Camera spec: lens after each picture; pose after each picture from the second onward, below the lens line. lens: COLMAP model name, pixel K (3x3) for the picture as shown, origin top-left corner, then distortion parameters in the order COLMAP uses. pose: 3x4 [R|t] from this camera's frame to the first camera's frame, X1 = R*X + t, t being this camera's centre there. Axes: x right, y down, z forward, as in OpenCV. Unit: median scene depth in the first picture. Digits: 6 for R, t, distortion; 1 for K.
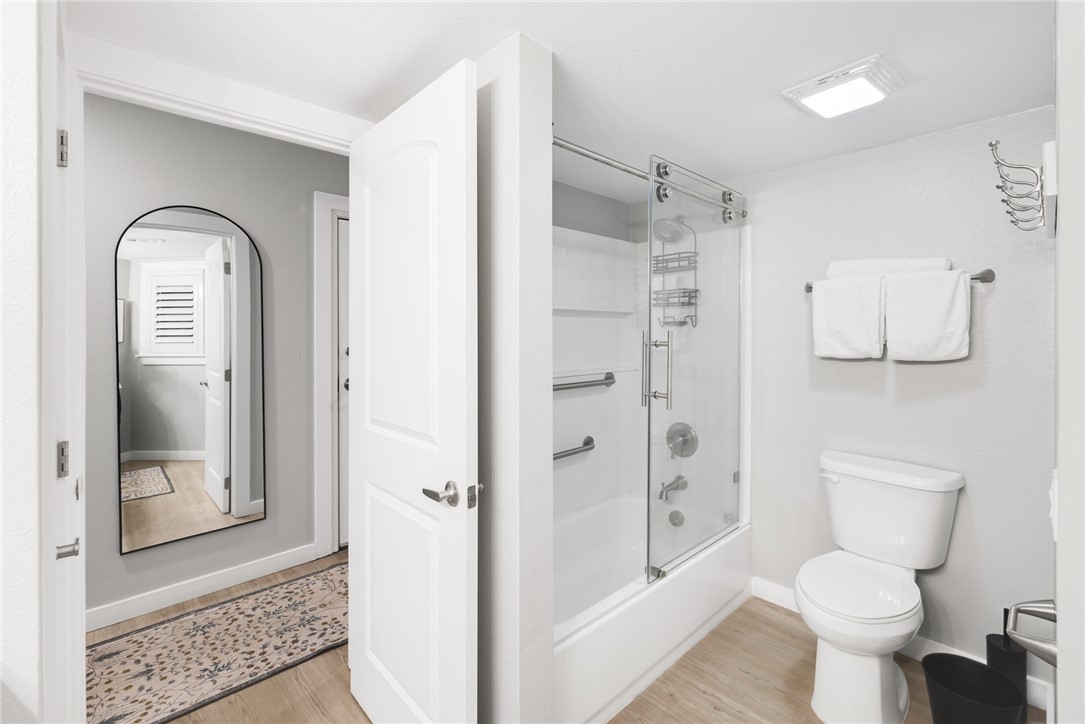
lens RADIAL K [[474.9, 0, 555.8], [0, 474.9, 337.7], [0, 0, 1]] dist [0.000353, -0.001064]
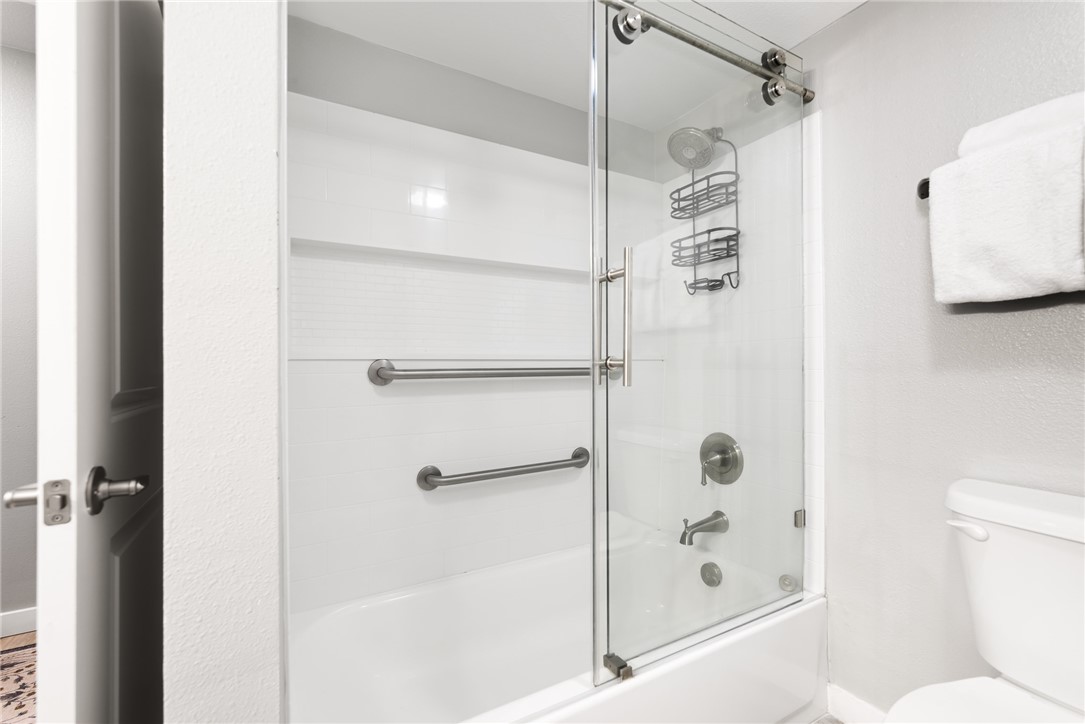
lens RADIAL K [[474.9, 0, 545.6], [0, 474.9, 363.5], [0, 0, 1]] dist [0.000353, -0.001064]
pose [[0.970864, -0.004757, -0.239586, 0.205531], [0.002118, 0.999934, -0.011271, 0.095688], [0.239623, 0.010436, 0.970810, 0.310163]]
